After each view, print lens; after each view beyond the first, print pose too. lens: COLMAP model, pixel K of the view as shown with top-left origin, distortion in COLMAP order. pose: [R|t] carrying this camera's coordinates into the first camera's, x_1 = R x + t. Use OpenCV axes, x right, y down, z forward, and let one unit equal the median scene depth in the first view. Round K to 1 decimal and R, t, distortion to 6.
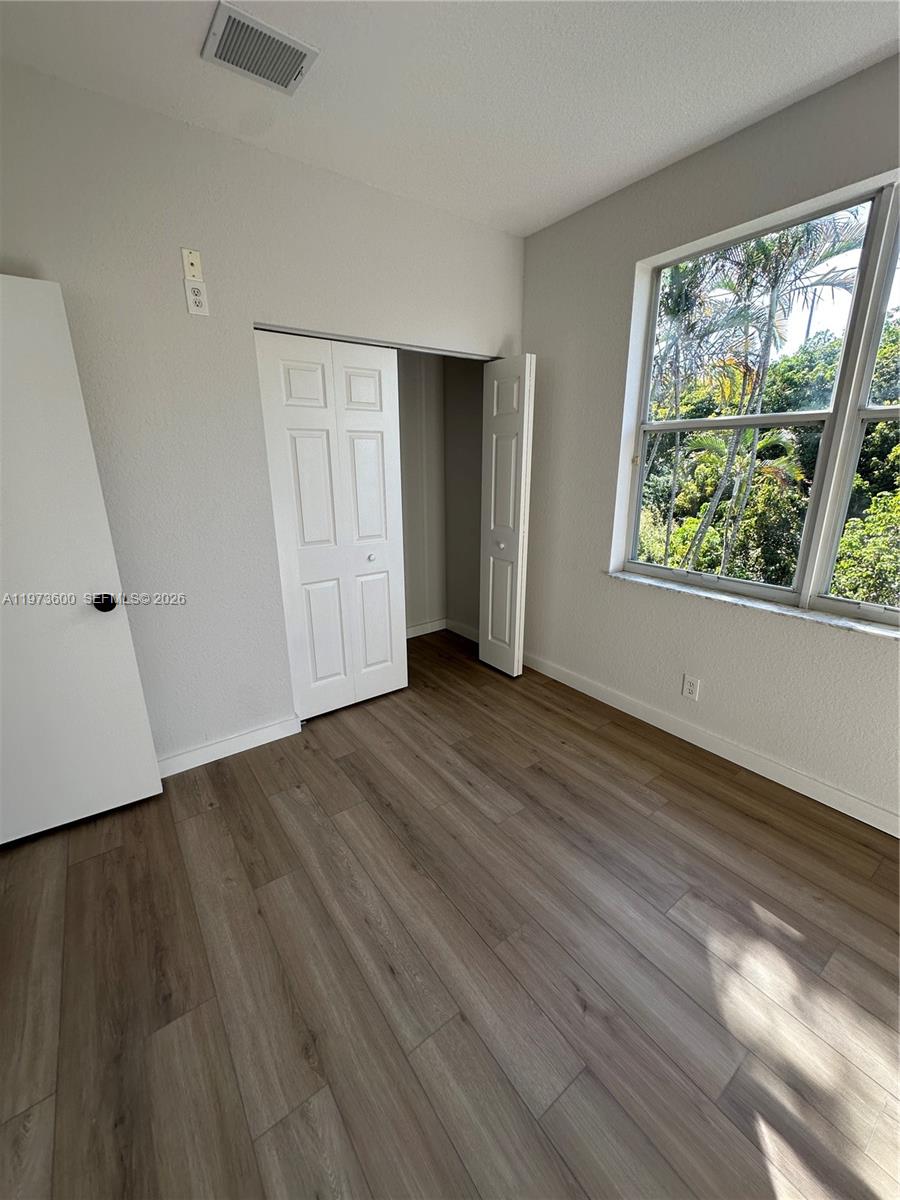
lens RADIAL K [[478.8, 0, 450.0], [0, 478.8, 600.0], [0, 0, 1]] dist [-0.002337, 0.000568]
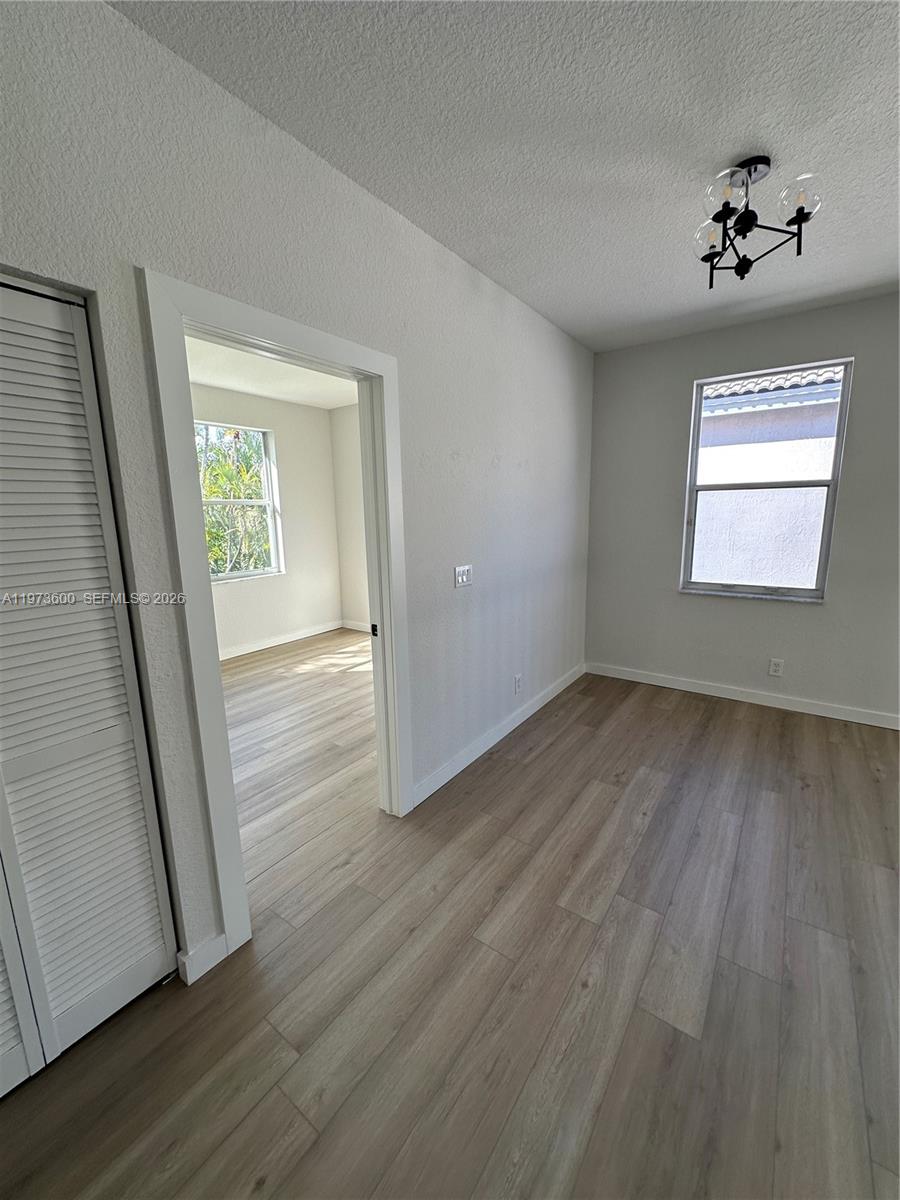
lens RADIAL K [[478.8, 0, 450.0], [0, 478.8, 600.0], [0, 0, 1]] dist [-0.002337, 0.000568]
pose [[-0.307092, -0.168046, 0.936726, -1.970322], [0.292398, 0.920017, 0.260907, -0.174131], [-0.905648, 0.354019, -0.233394, 0.535149]]
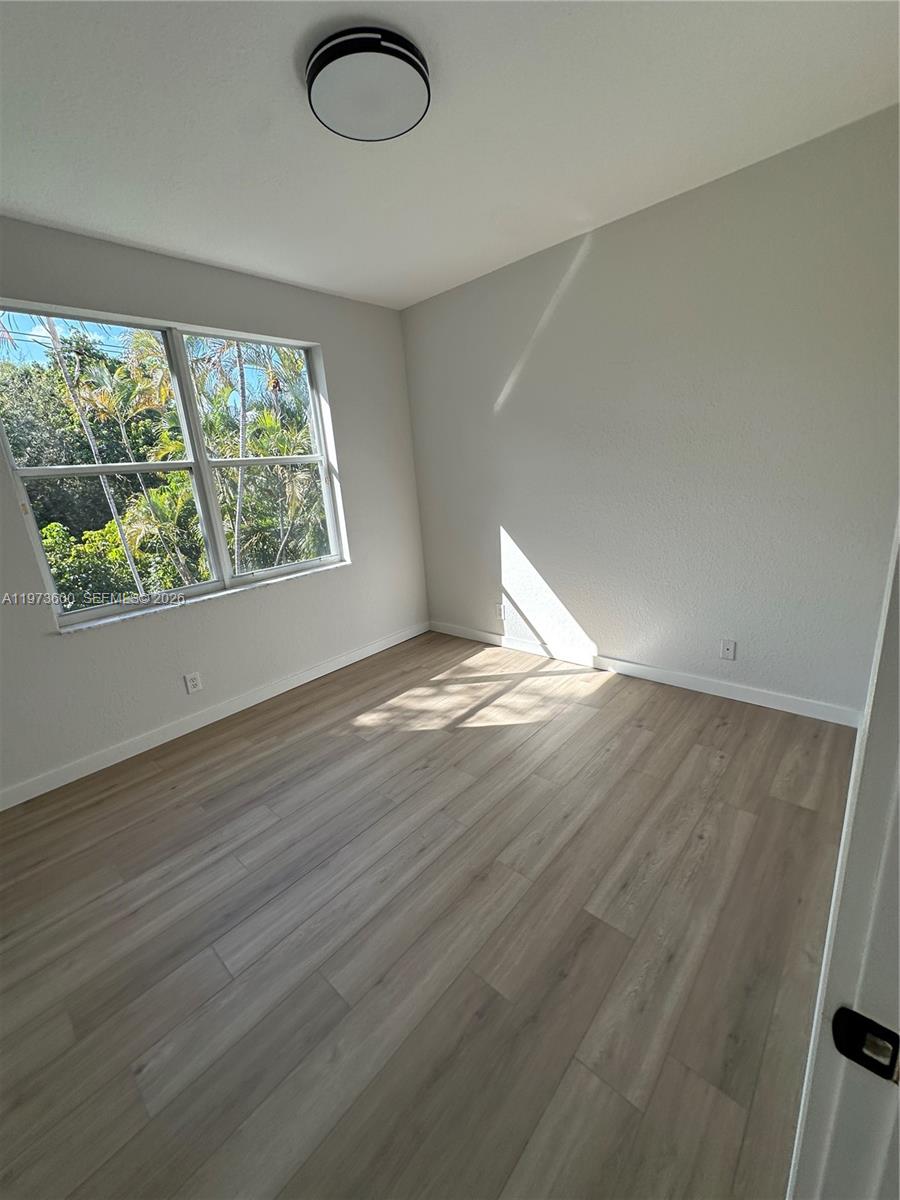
lens RADIAL K [[478.8, 0, 450.0], [0, 478.8, 600.0], [0, 0, 1]] dist [-0.002337, 0.000568]
pose [[-0.200506, -0.237173, 0.950550, -0.928116], [0.356245, 0.886183, 0.296258, -0.163533], [-0.912626, 0.398031, -0.093194, 0.573425]]
